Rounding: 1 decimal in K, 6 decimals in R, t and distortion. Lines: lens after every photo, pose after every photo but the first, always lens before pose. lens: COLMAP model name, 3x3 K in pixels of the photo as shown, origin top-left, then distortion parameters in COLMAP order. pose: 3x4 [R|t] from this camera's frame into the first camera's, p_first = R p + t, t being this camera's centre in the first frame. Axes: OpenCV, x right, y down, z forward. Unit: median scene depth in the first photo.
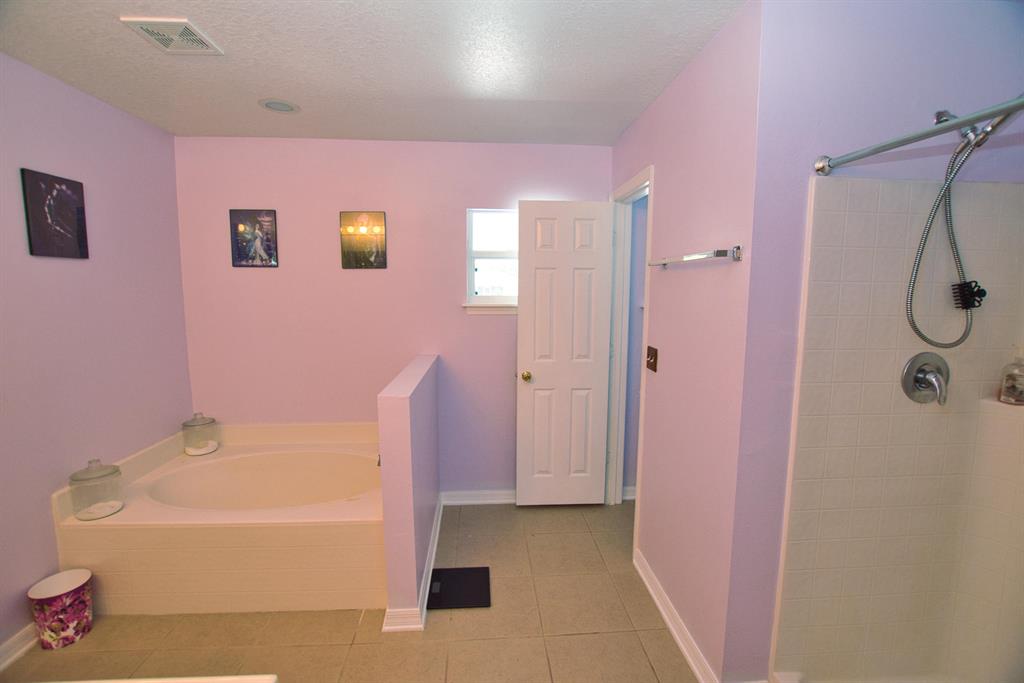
lens RADIAL K [[450.1, 0, 511.0], [0, 450.1, 339.0], [0, 0, 1]] dist [-0.032845, 0.004944]
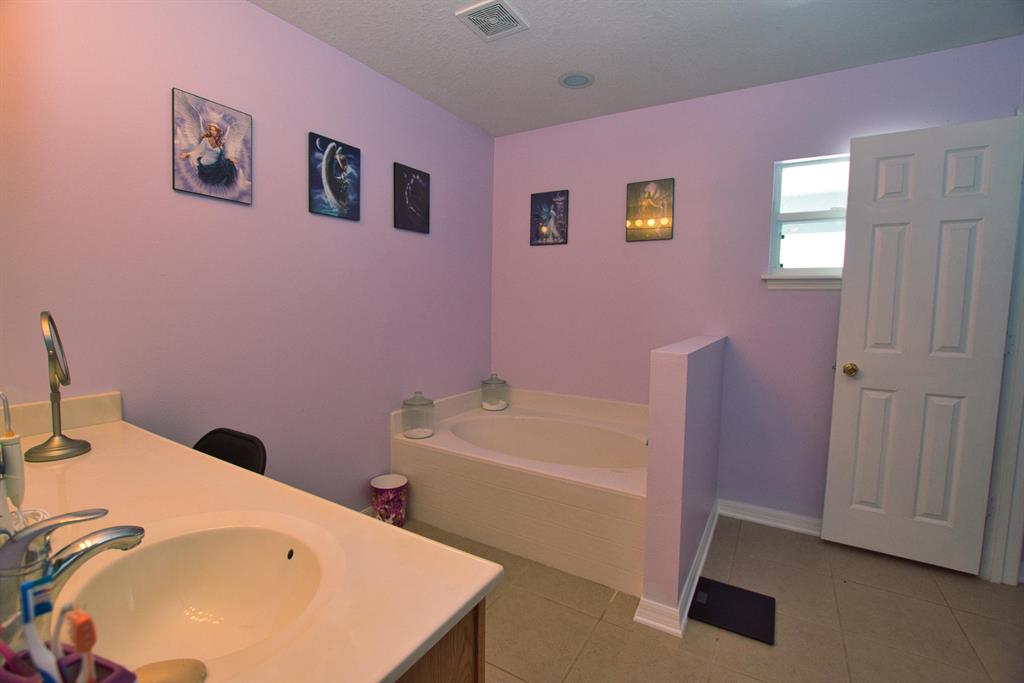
lens RADIAL K [[450.1, 0, 512.5], [0, 450.1, 338.4], [0, 0, 1]] dist [-0.032845, 0.004944]
pose [[0.818485, 0.055285, -0.571861, -0.008337], [-0.077039, 0.996931, -0.013884, 0.087902], [0.569339, 0.055420, 0.820233, 0.068707]]
